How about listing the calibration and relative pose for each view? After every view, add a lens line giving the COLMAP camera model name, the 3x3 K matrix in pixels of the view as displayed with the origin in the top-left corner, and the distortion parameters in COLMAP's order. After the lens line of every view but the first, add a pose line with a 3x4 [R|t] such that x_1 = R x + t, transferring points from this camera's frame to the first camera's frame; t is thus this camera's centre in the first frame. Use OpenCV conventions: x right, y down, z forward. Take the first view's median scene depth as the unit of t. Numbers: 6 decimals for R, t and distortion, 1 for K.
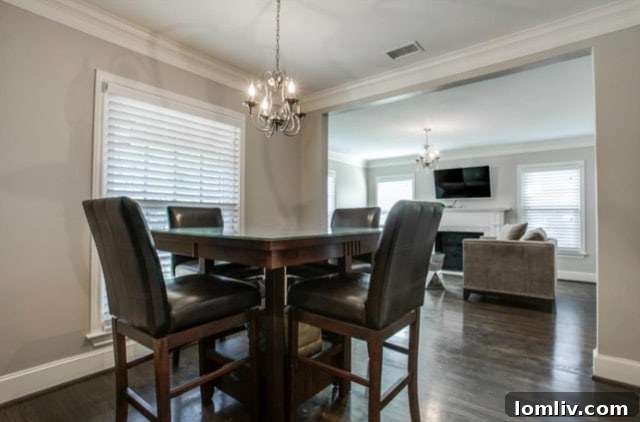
lens RADIAL K [[315.2, 0, 320.0], [0, 315.2, 211.0], [0, 0, 1]] dist [-0.030041, 0.000354]
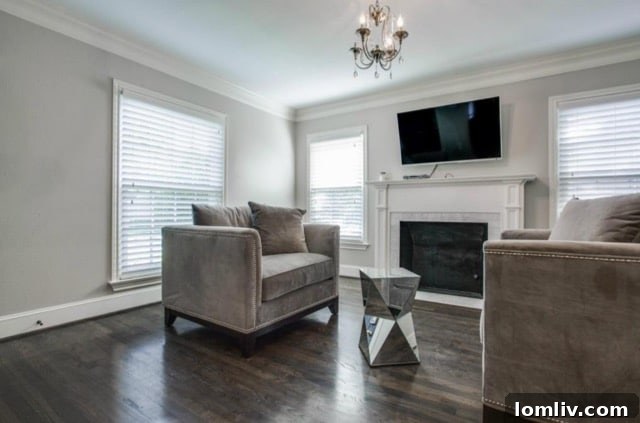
lens RADIAL K [[312.8, 0, 320.0], [0, 312.8, 211.5], [0, 0, 1]] dist [-0.044480, 0.012409]
pose [[0.996134, -0.003058, 0.087790, 0.192985], [0.001303, 0.999798, 0.020039, 0.039340], [-0.087834, -0.019847, 0.995937, 0.505483]]
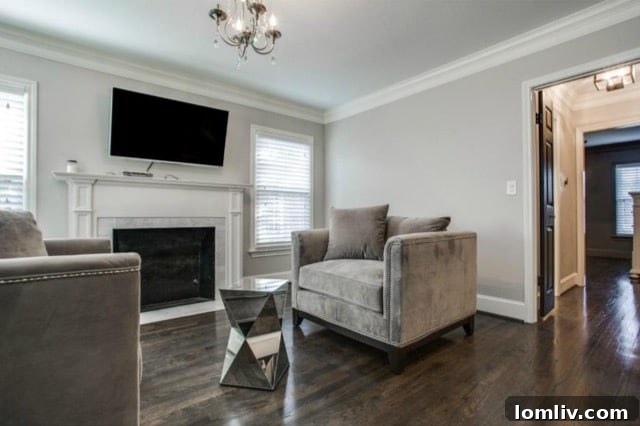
lens RADIAL K [[315.5, 0, 320.0], [0, 315.5, 213.0], [0, 0, 1]] dist [-0.025489, 0.000888]
pose [[0.207386, 0.002529, 0.978256, 0.004646], [-0.016811, 0.999858, 0.000979, 0.041117], [-0.978115, -0.016649, 0.207399, 0.709193]]
